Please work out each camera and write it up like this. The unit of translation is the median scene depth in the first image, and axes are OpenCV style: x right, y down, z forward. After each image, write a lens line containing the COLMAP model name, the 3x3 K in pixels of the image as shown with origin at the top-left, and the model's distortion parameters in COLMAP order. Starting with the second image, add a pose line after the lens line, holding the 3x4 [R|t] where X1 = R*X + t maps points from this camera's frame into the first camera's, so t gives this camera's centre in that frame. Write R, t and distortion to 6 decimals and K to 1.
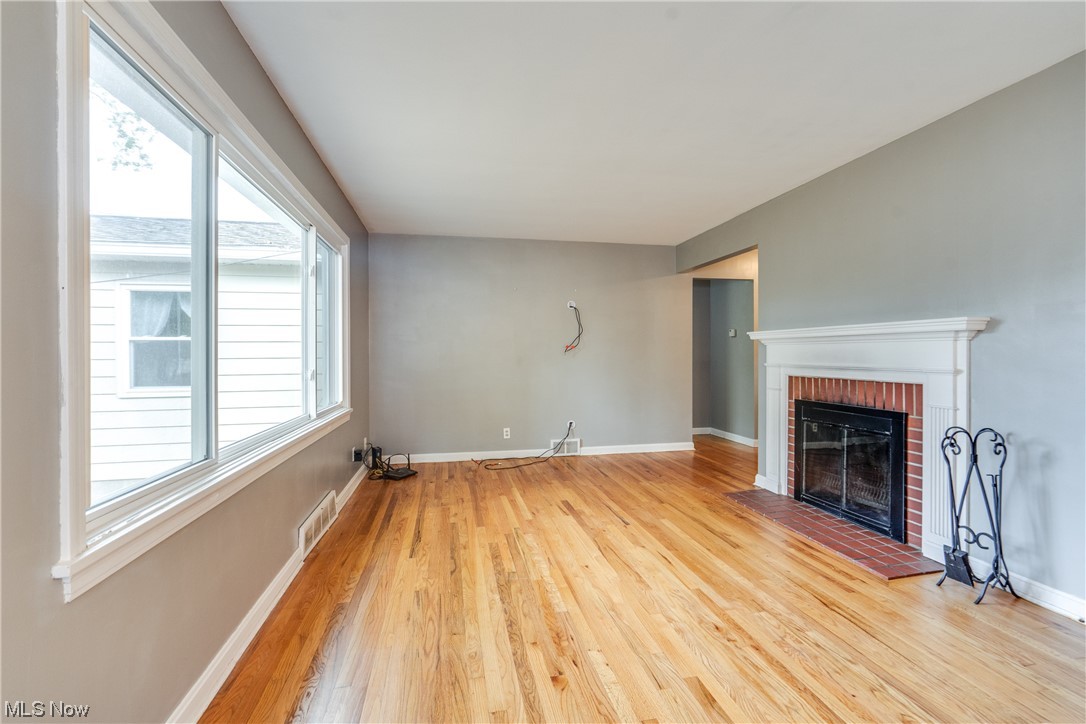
lens RADIAL K [[513.8, 0, 560.6], [0, 513.8, 365.2], [0, 0, 1]] dist [-0.007946, 0.000637]
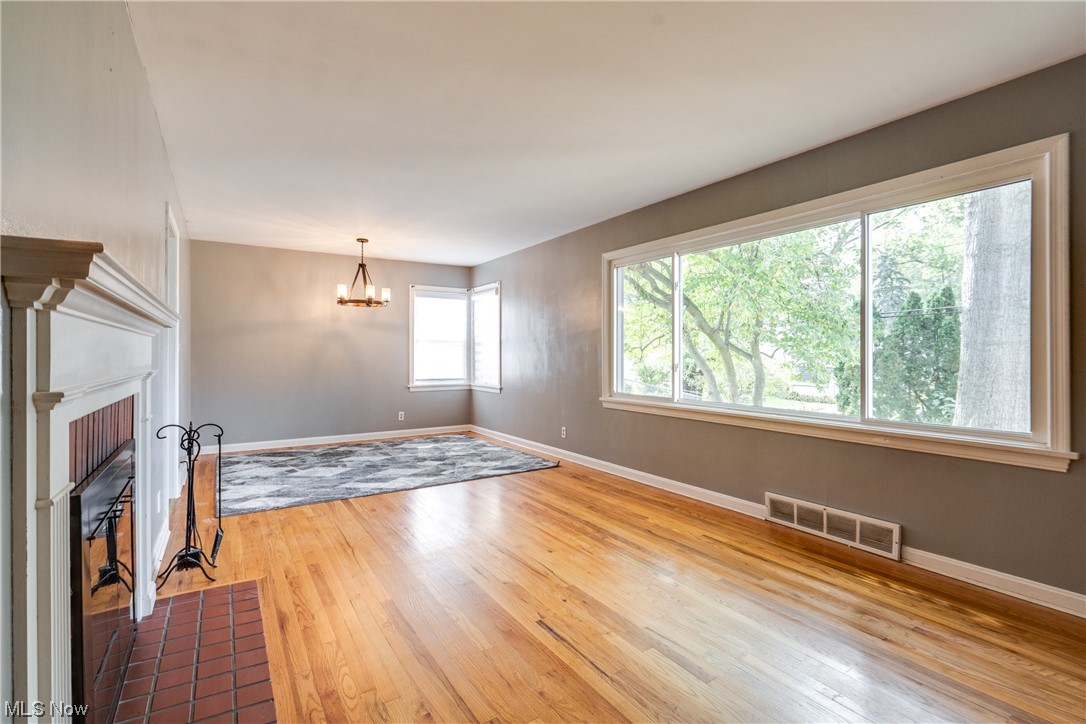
lens RADIAL K [[505.4, 0, 544.3], [0, 505.4, 352.8], [0, 0, 1]] dist [0.000883, -0.000018]
pose [[-0.939122, 0.003624, -0.343566, 0.367852], [-0.002135, 0.999864, 0.016382, -0.032588], [0.343578, 0.016119, -0.938986, 1.720545]]
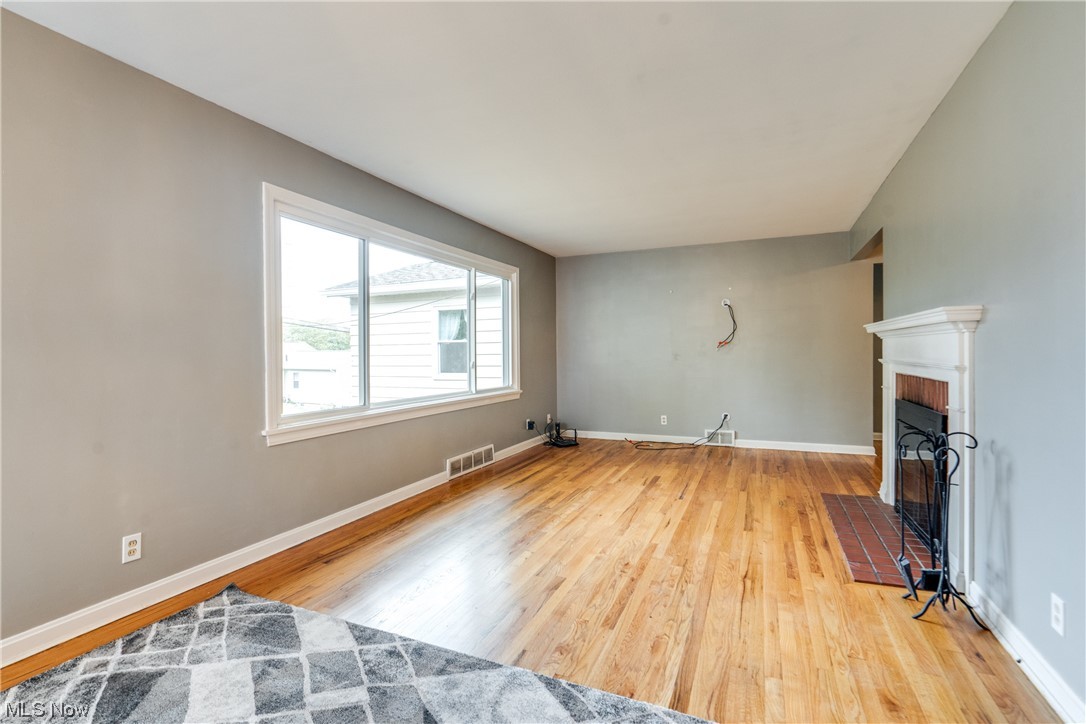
lens RADIAL K [[505.4, 0, 544.3], [0, 505.4, 352.8], [0, 0, 1]] dist [0.000883, -0.000018]
pose [[0.811242, -0.003490, -0.584700, 0.591945], [-0.005493, 0.999893, -0.013590, 0.002059], [0.584685, 0.014236, 0.811136, -0.103457]]
